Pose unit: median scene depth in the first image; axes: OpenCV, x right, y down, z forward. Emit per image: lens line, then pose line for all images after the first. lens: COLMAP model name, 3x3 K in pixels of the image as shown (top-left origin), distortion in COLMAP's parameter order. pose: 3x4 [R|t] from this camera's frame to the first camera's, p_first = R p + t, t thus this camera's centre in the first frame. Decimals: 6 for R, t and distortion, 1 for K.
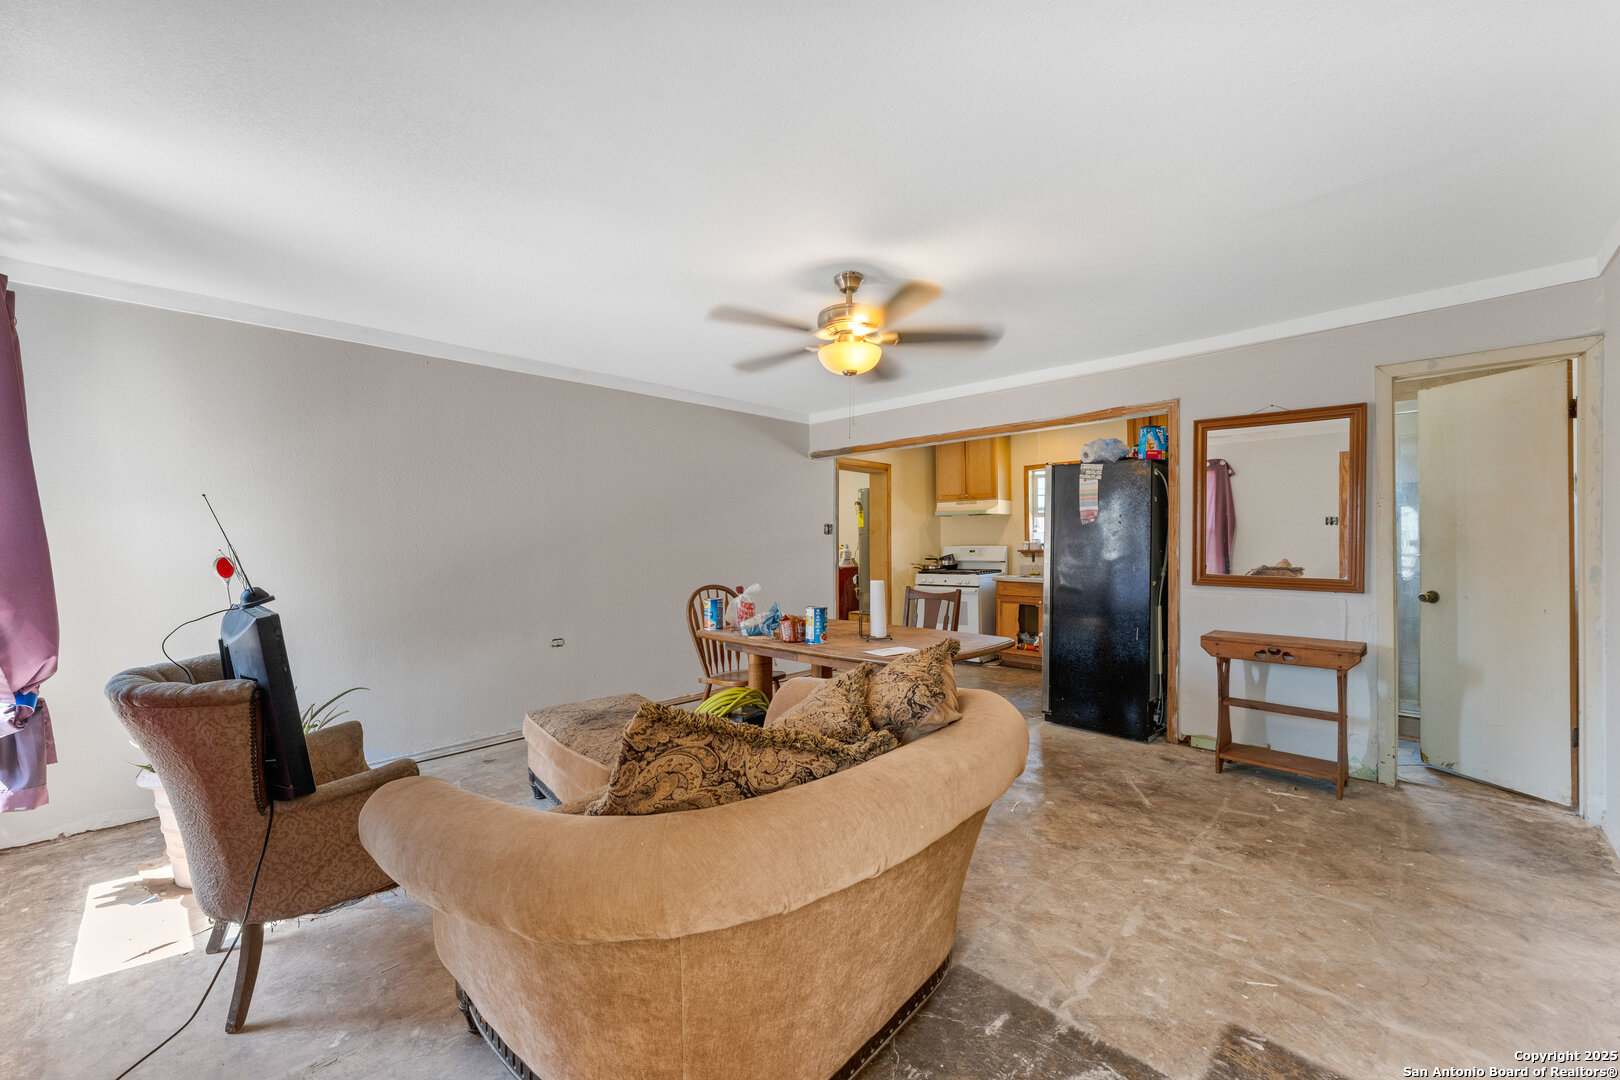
lens RADIAL K [[626.5, 0, 811.3], [0, 626.5, 543.7], [0, 0, 1]] dist [-0.002548, -0.000079]
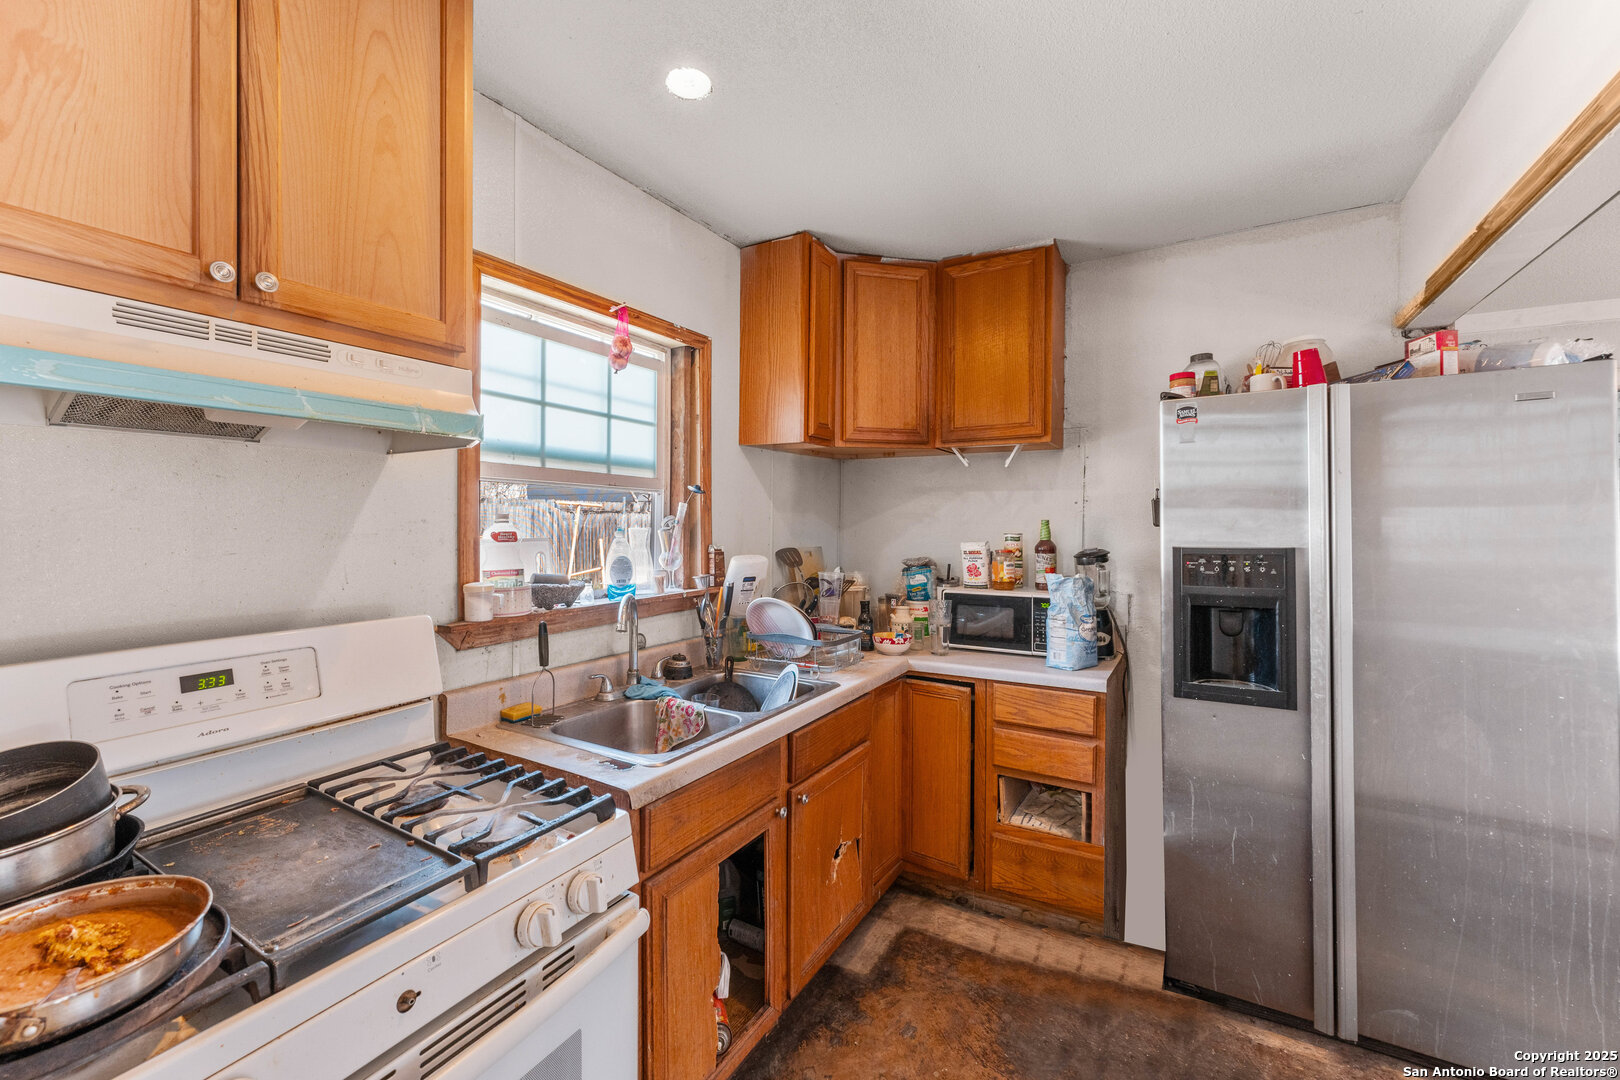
lens RADIAL K [[670.9, 0, 823.8], [0, 670.9, 526.8], [0, 0, 1]] dist [-0.000939, 0.000128]
pose [[-0.240184, -0.000274, 0.970727, 0.077105], [0.004413, 0.999989, 0.001374, -0.023642], [-0.970717, 0.004614, -0.240180, 0.922487]]
